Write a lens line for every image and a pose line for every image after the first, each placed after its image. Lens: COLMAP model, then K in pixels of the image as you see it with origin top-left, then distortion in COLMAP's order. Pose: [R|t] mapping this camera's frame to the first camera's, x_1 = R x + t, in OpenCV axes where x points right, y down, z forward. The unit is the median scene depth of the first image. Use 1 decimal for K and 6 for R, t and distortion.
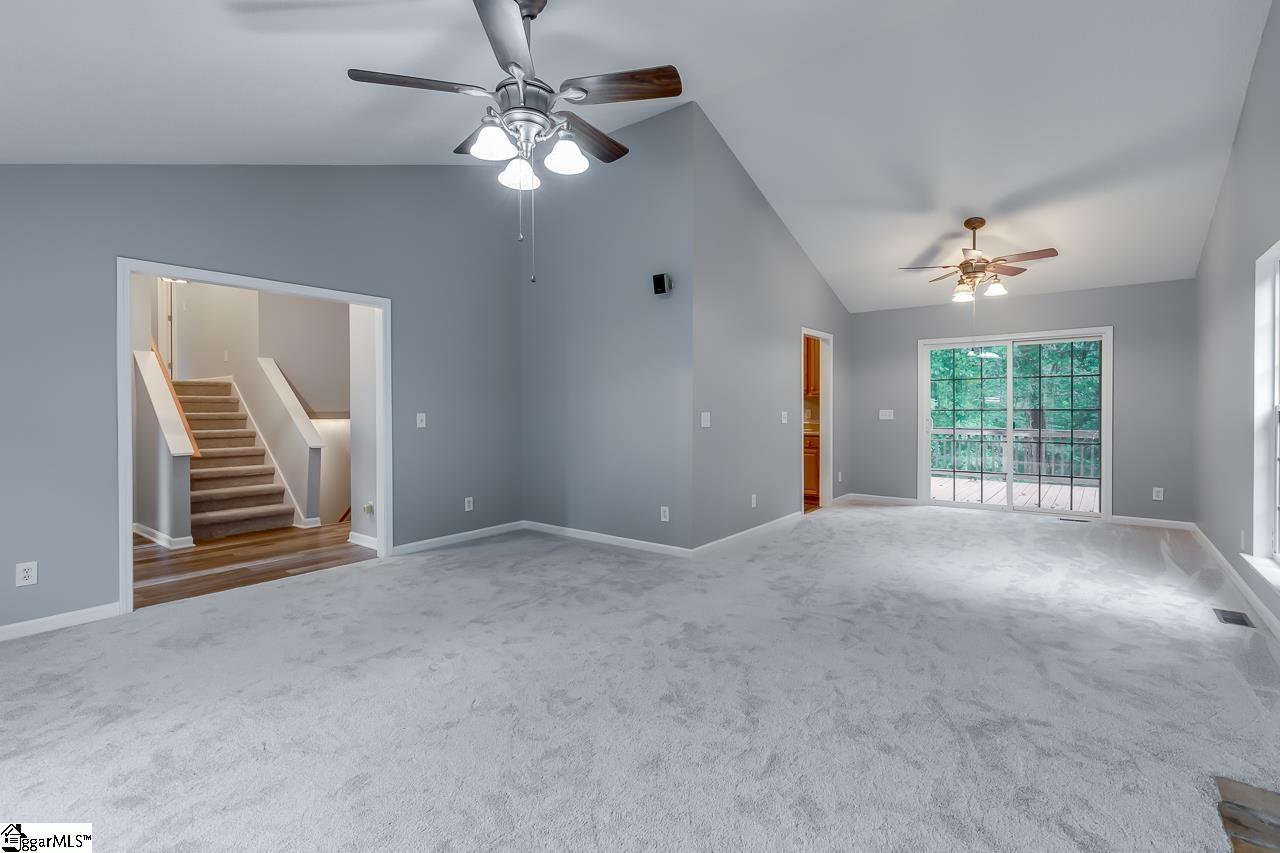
lens RADIAL K [[578.8, 0, 642.3], [0, 578.8, 412.5], [0, 0, 1]] dist [0.003875, 0.000694]
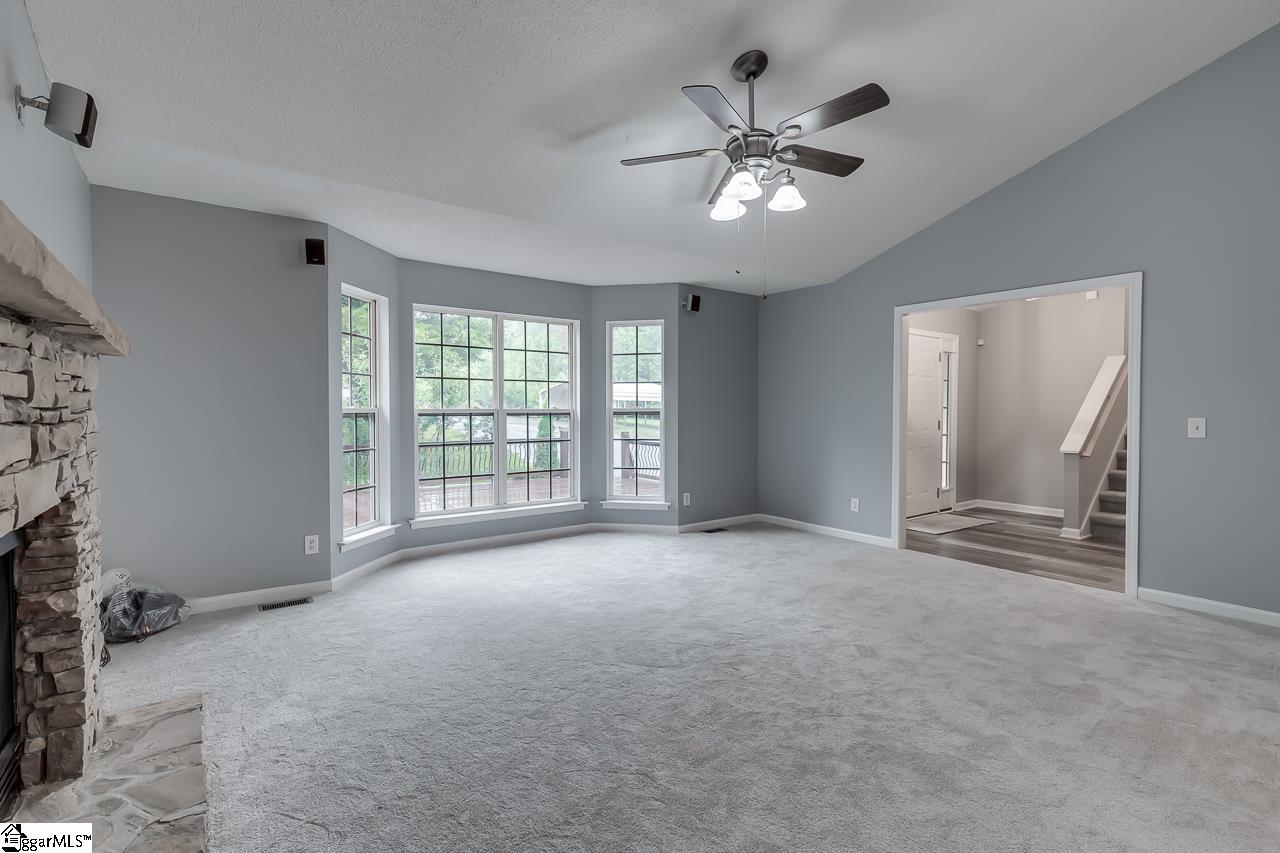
lens RADIAL K [[592.3, 0, 646.2], [0, 592.3, 407.2], [0, 0, 1]] dist [0.002820, 0.000070]
pose [[-0.263489, 0.000881, -0.964662, 0.634689], [-0.009385, 0.999950, 0.003477, -0.010081], [0.964617, 0.009970, -0.263467, 0.686443]]
